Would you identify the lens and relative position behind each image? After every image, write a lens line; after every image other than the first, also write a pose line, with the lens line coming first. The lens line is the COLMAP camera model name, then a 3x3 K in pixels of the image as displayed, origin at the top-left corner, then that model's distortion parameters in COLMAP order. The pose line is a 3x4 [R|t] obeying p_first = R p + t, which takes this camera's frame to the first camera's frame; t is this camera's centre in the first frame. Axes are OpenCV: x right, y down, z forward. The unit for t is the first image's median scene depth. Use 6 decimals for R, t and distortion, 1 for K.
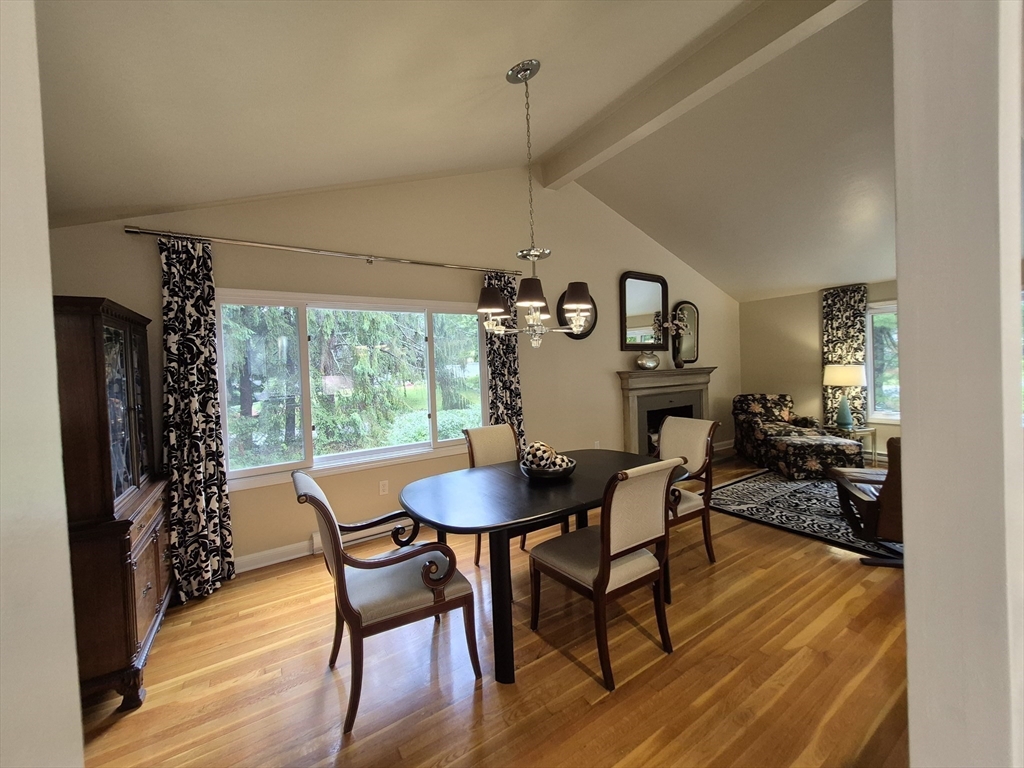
lens RADIAL K [[404.3, 0, 516.0], [0, 404.3, 378.6], [0, 0, 1]] dist [0.006702, -0.002405]
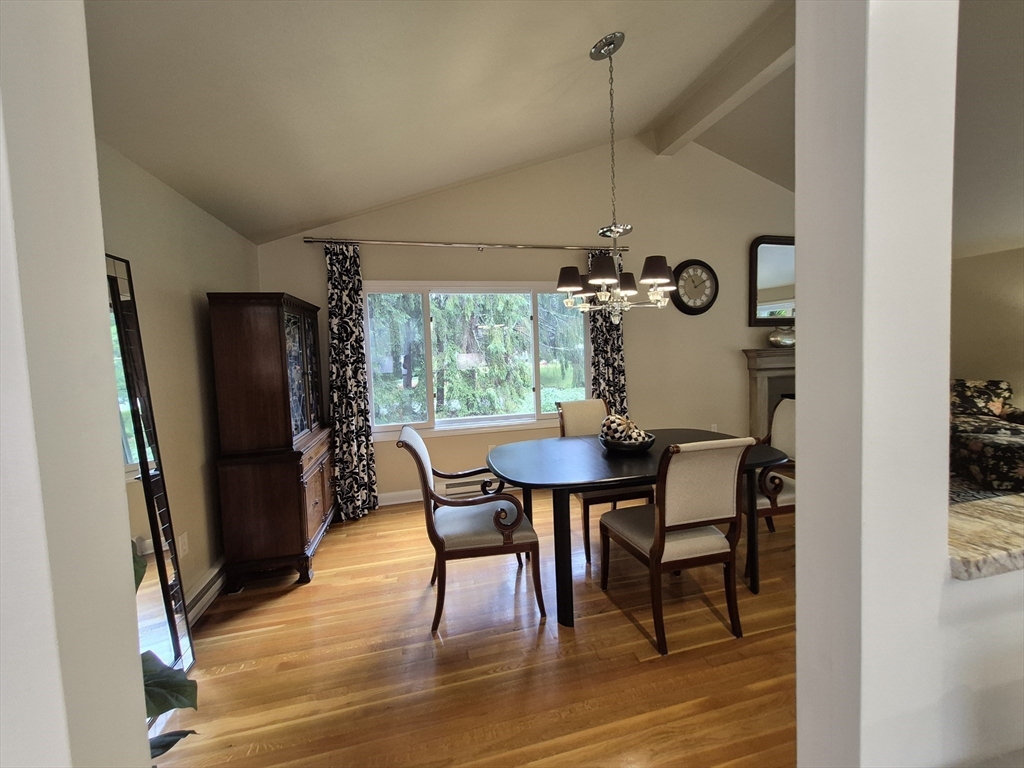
lens RADIAL K [[404.3, 0, 519.8], [0, 404.3, 377.6], [0, 0, 1]] dist [0.006702, -0.002405]
pose [[0.945613, 0.025729, -0.324274, 0.146729], [-0.010371, 0.998745, 0.049003, 0.011712], [0.325128, -0.042975, 0.944693, -0.047346]]
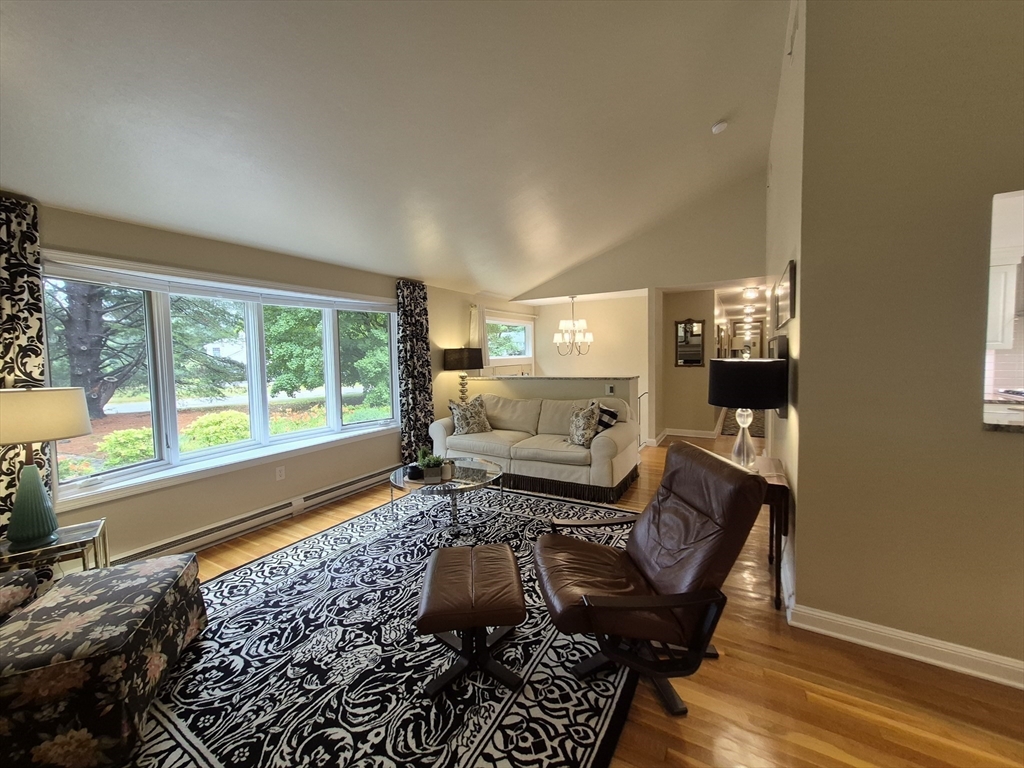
lens RADIAL K [[404.3, 0, 509.8], [0, 404.3, 376.4], [0, 0, 1]] dist [0.006702, -0.002405]
pose [[-0.457344, -0.002799, 0.889285, 0.528066], [0.057447, 0.997813, 0.032685, -0.068083], [-0.887432, 0.066035, -0.456183, 1.683932]]
